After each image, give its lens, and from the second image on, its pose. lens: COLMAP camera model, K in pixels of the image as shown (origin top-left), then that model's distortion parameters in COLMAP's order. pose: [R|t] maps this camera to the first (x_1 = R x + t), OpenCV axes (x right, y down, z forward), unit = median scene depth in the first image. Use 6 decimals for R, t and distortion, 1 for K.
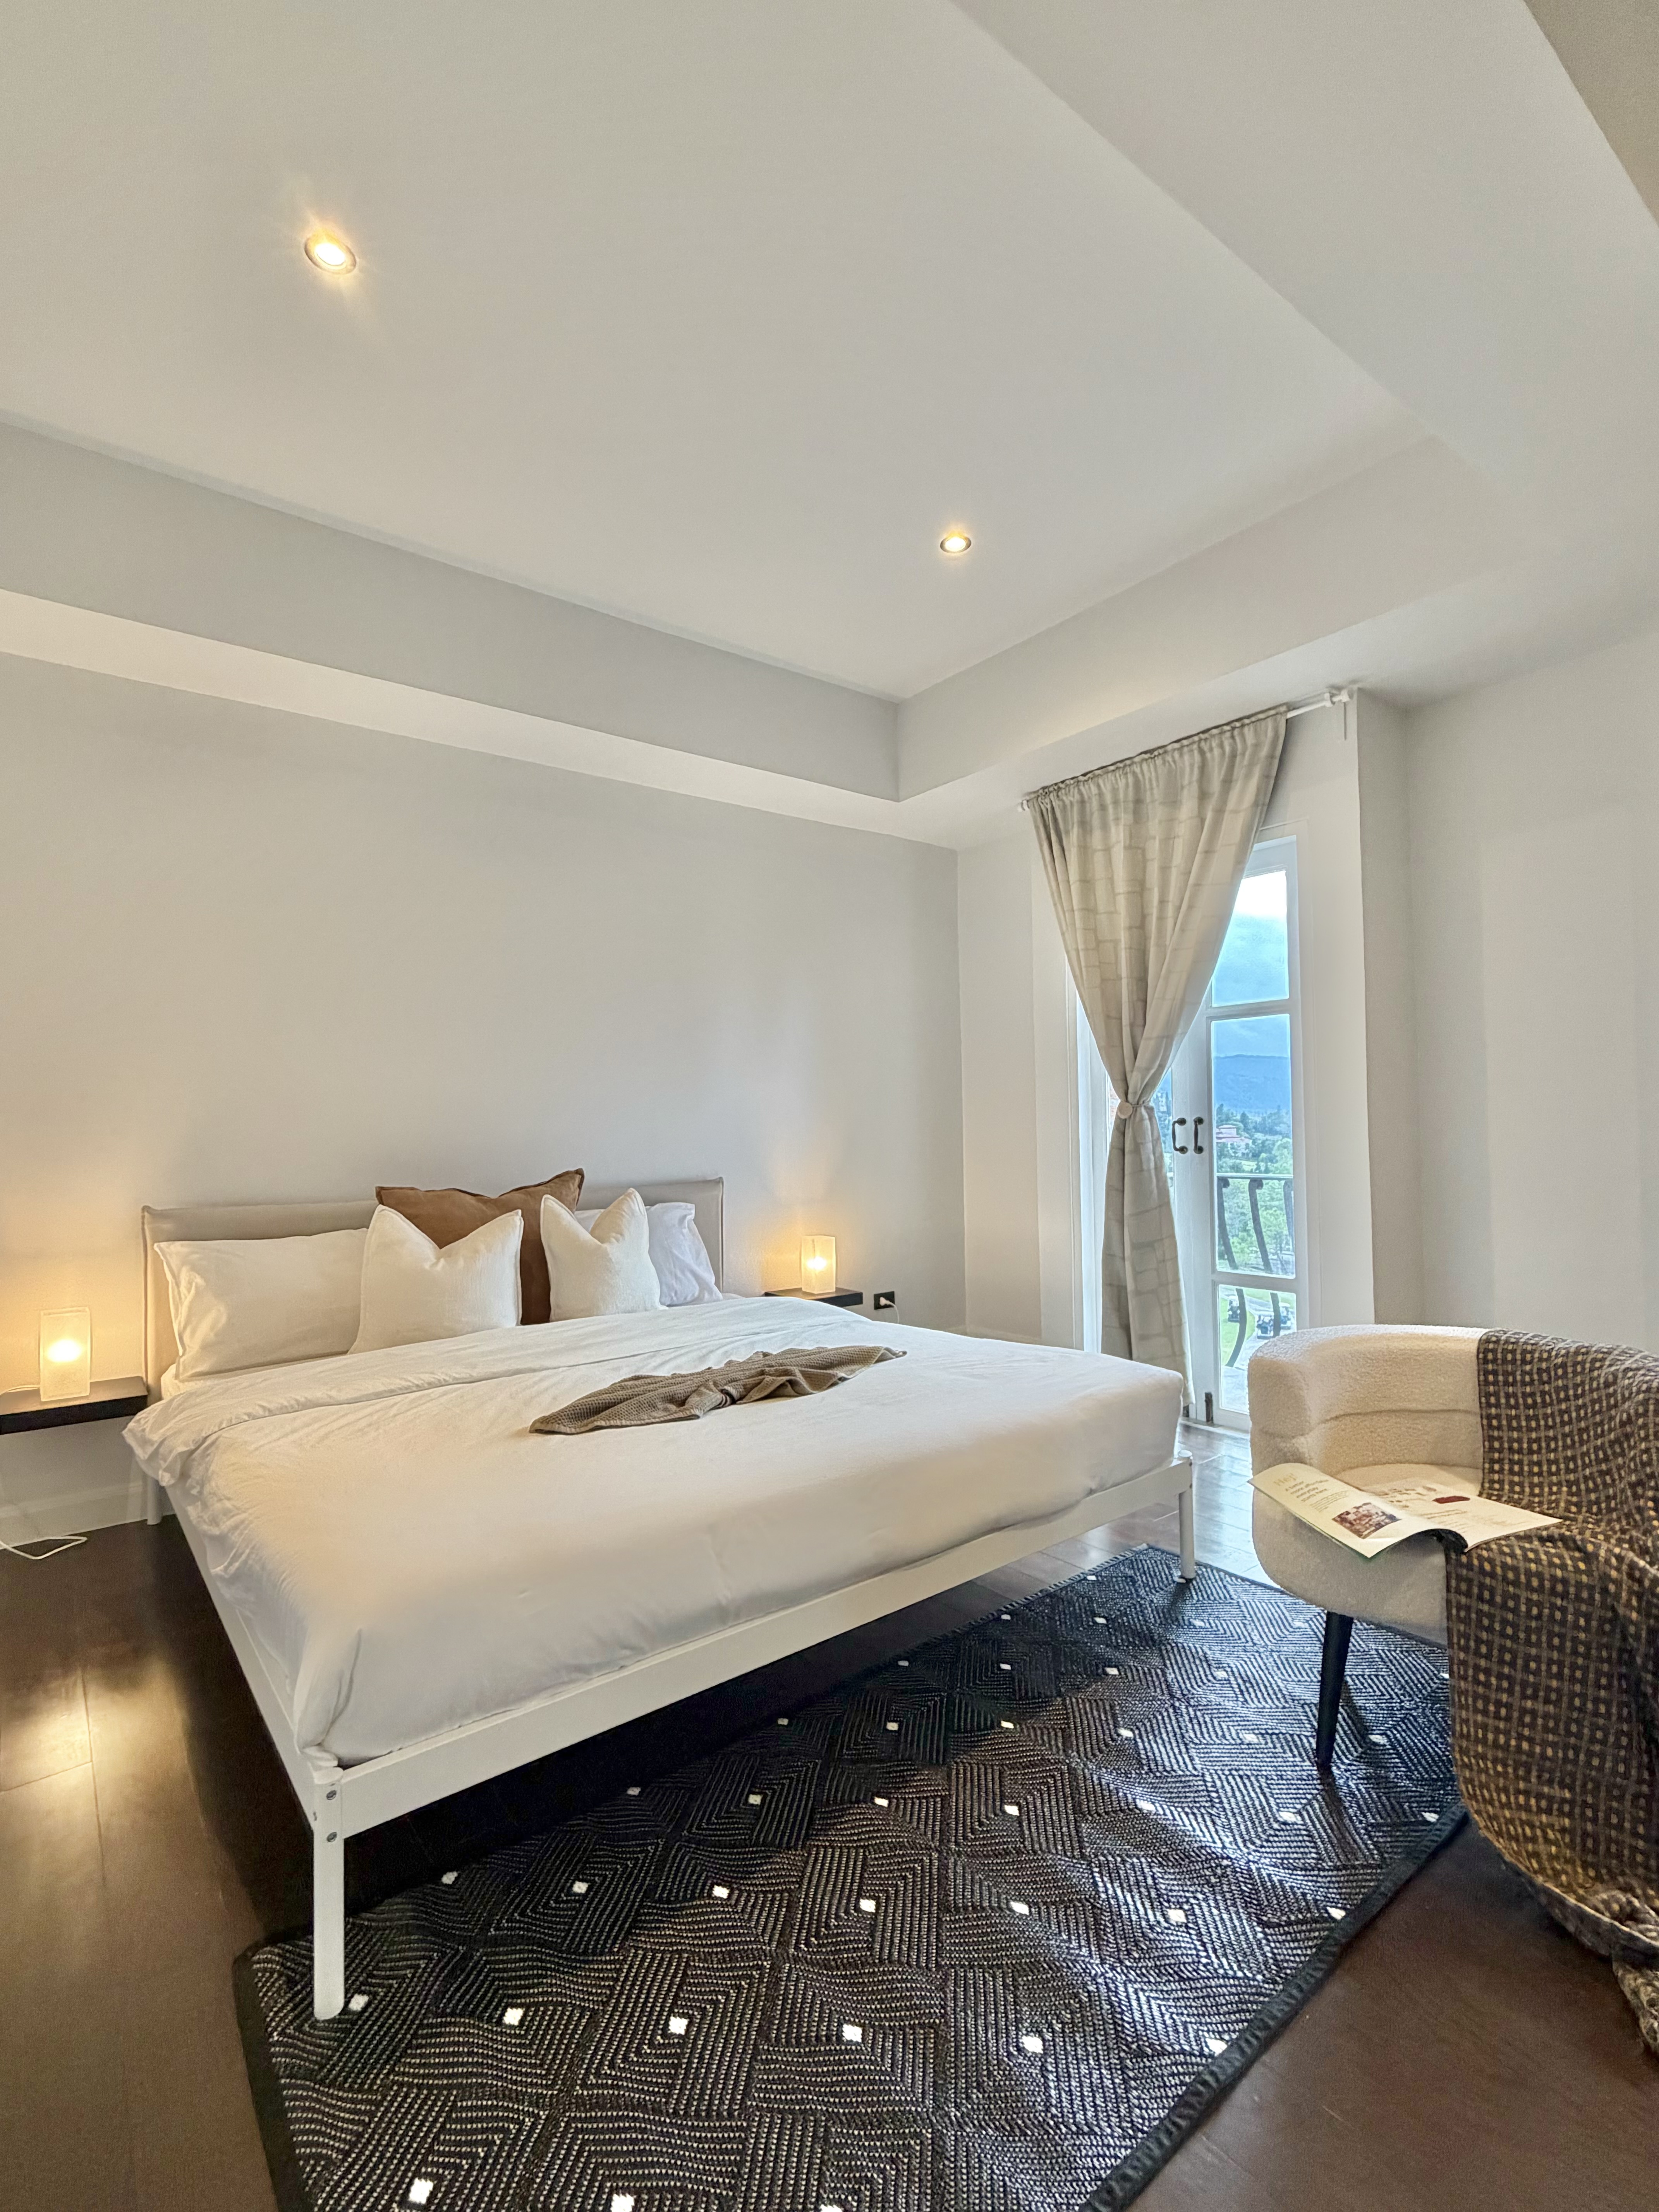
lens RADIAL K [[1040.5, 0, 829.5], [0, 1040.5, 1106.0], [0, 0, 1]] dist [0.001466, -0.000200]
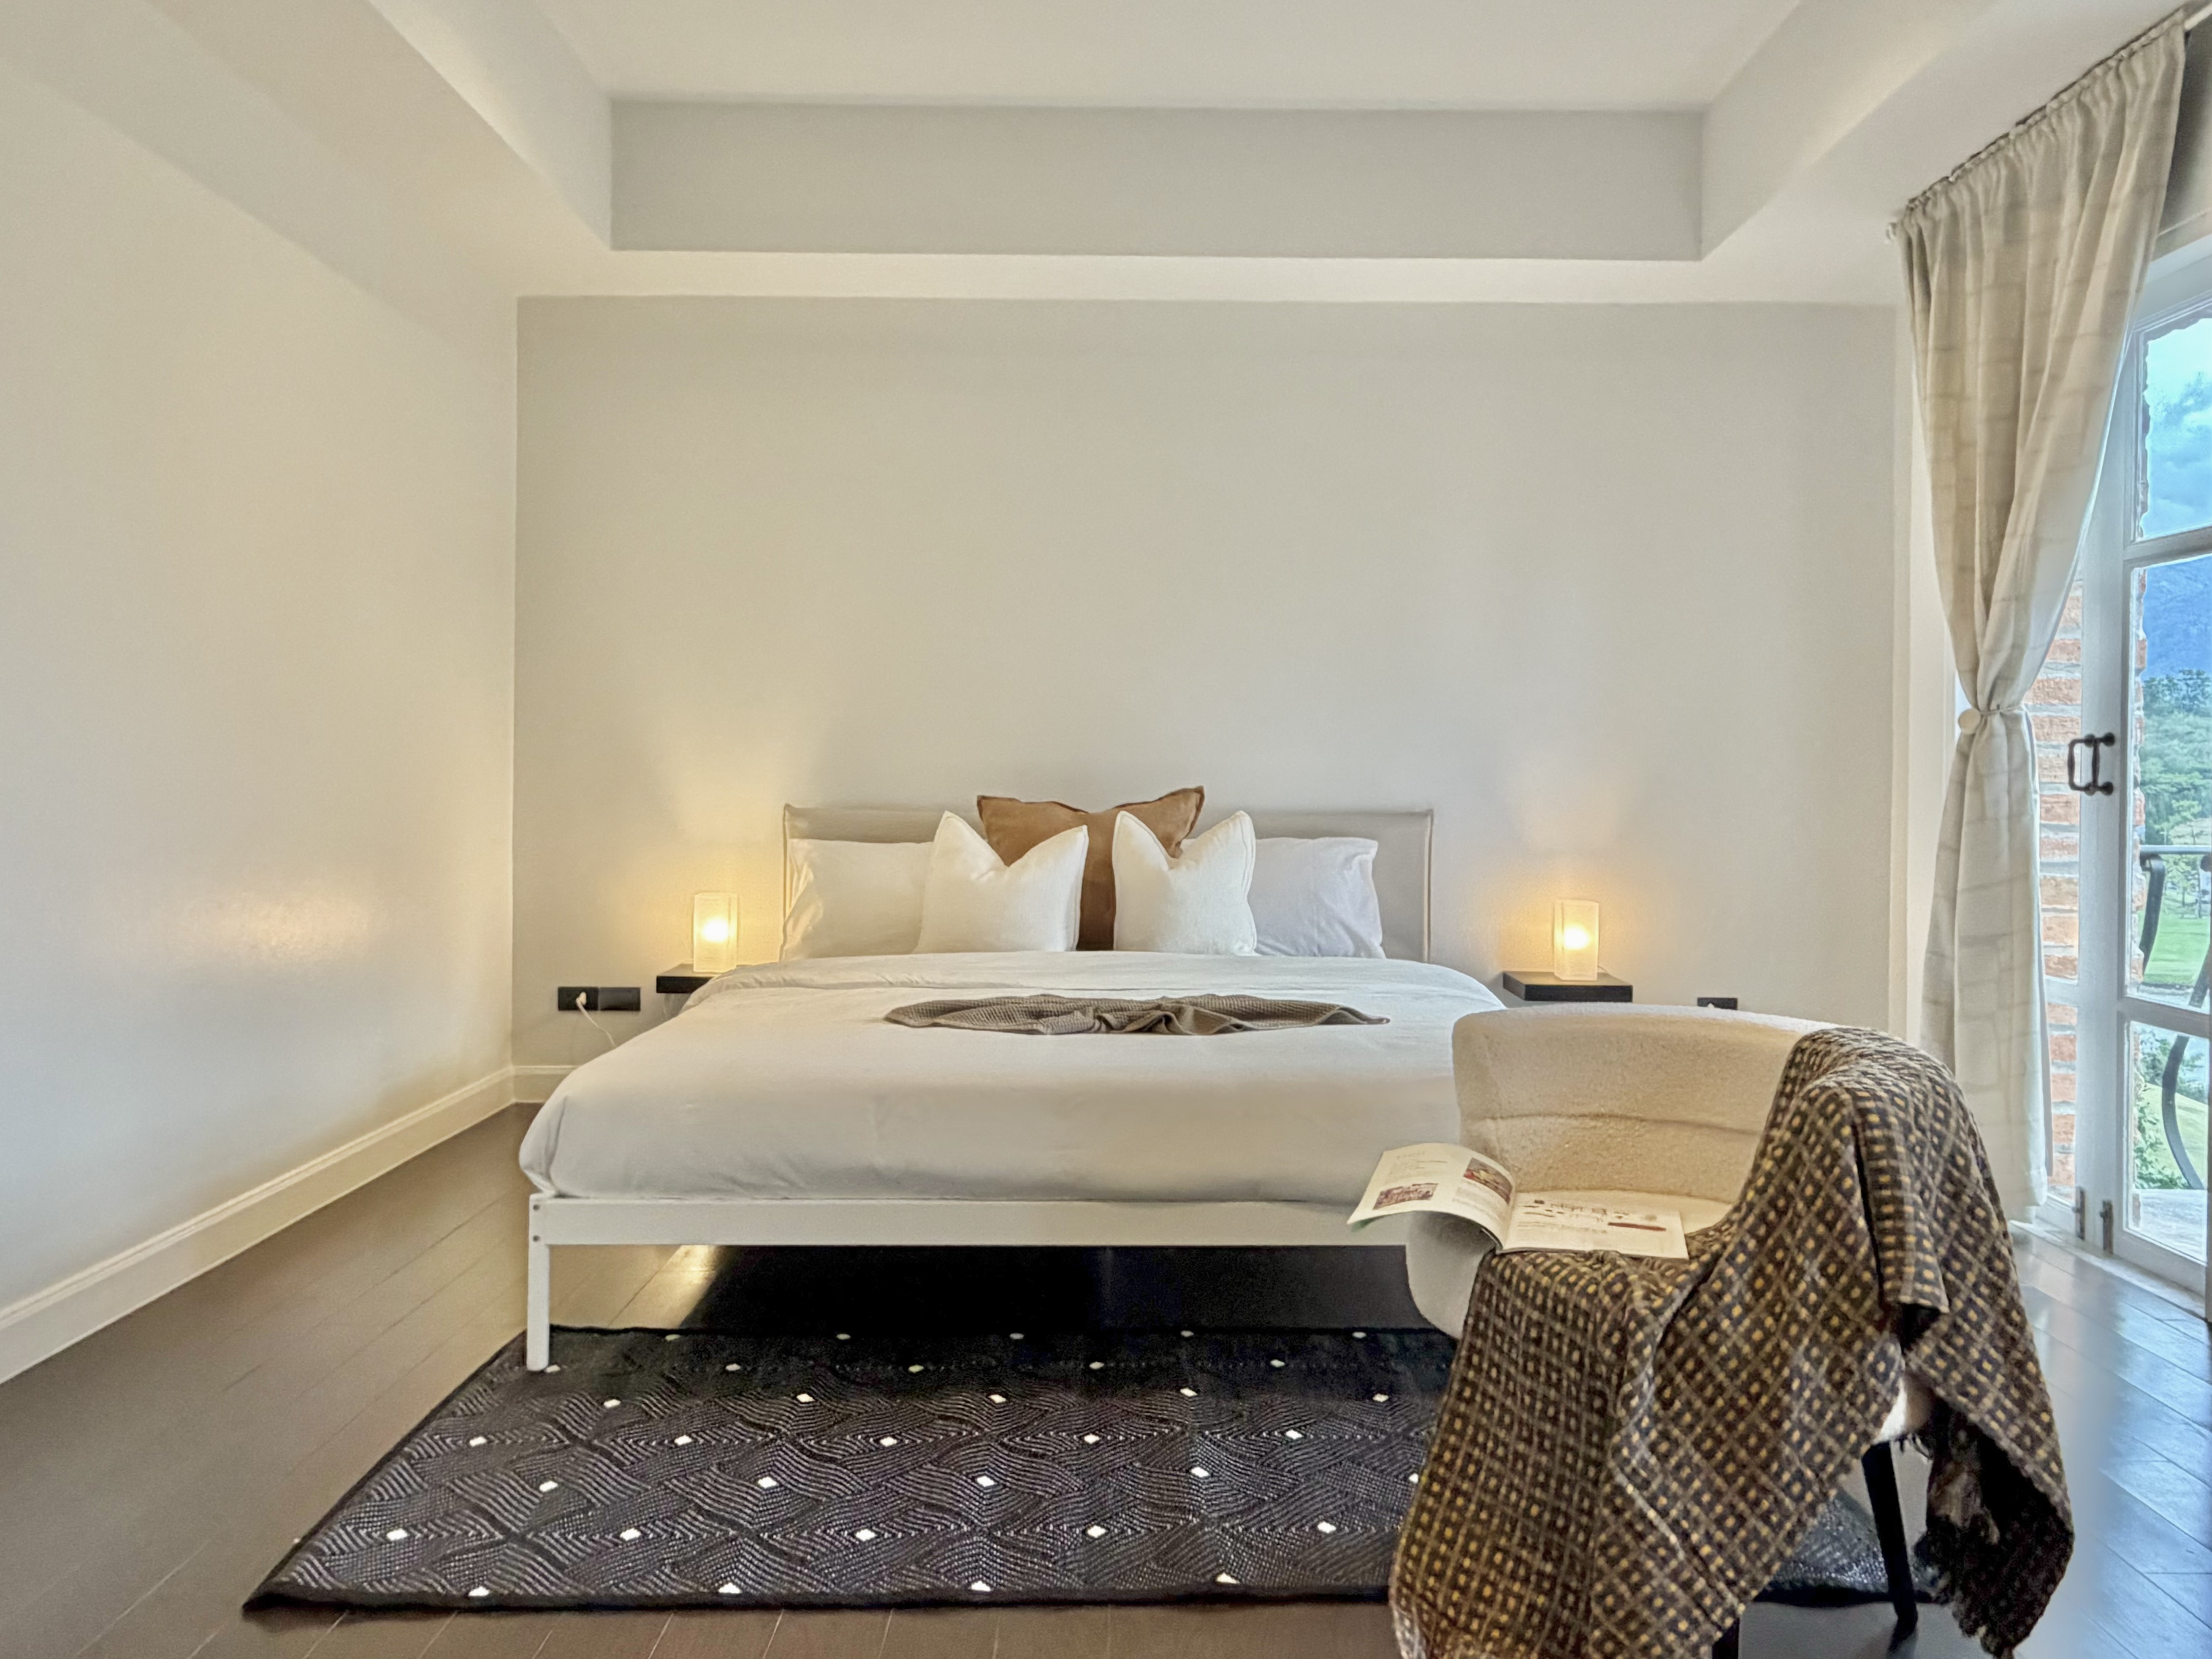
lens RADIAL K [[1593.4, 0, 1108.3], [0, 1593.4, 776.4], [0, 0, 1]] dist [0.008433, 0.001550]
pose [[0.789825, 0.025591, -0.612798, 0.491388], [-0.009023, 0.999506, 0.030110, 0.014099], [0.613266, -0.018253, 0.789665, -0.058490]]
